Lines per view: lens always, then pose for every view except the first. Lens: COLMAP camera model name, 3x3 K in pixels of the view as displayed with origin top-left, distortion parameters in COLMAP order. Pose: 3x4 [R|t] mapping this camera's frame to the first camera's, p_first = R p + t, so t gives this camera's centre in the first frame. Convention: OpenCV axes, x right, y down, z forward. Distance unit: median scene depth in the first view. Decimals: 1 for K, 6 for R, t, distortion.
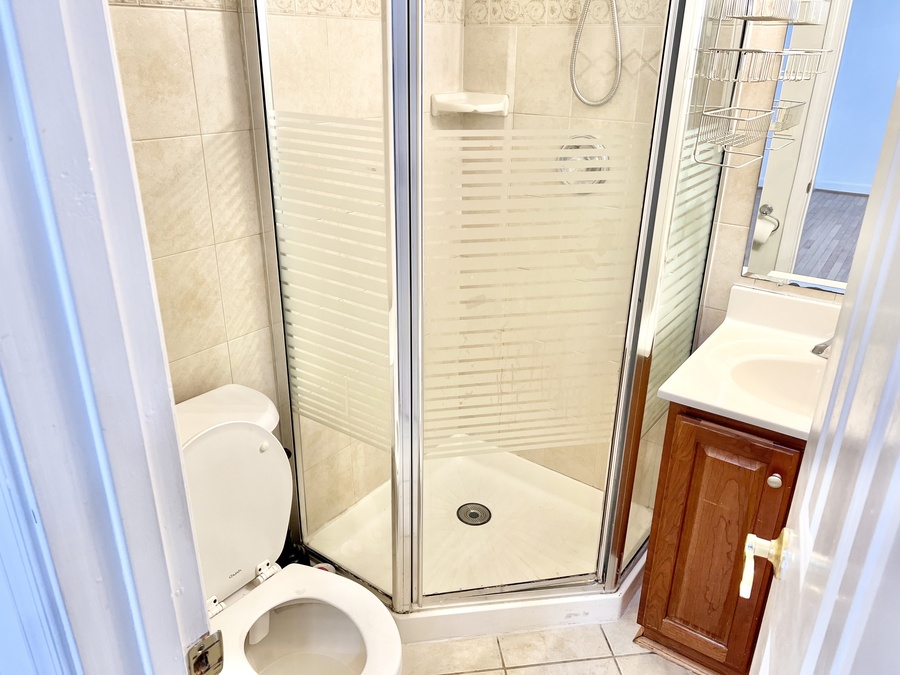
lens RADIAL K [[680.9, 0, 446.6], [0, 680.9, 343.0], [0, 0, 1]] dist [0.077994, -0.101783]
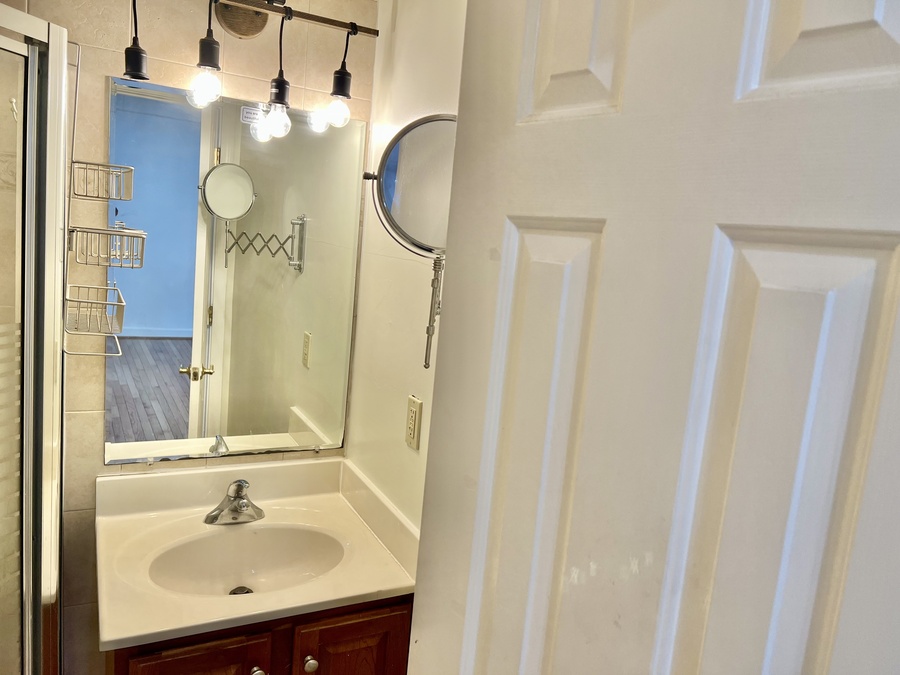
lens RADIAL K [[684.2, 0, 476.7], [0, 684.2, 338.0], [0, 0, 1]] dist [0.004507, -0.000706]
pose [[0.411695, -0.105524, 0.905192, -0.154356], [0.274909, 0.961383, -0.012958, -0.116519], [-0.868868, 0.254180, 0.424806, 0.188706]]
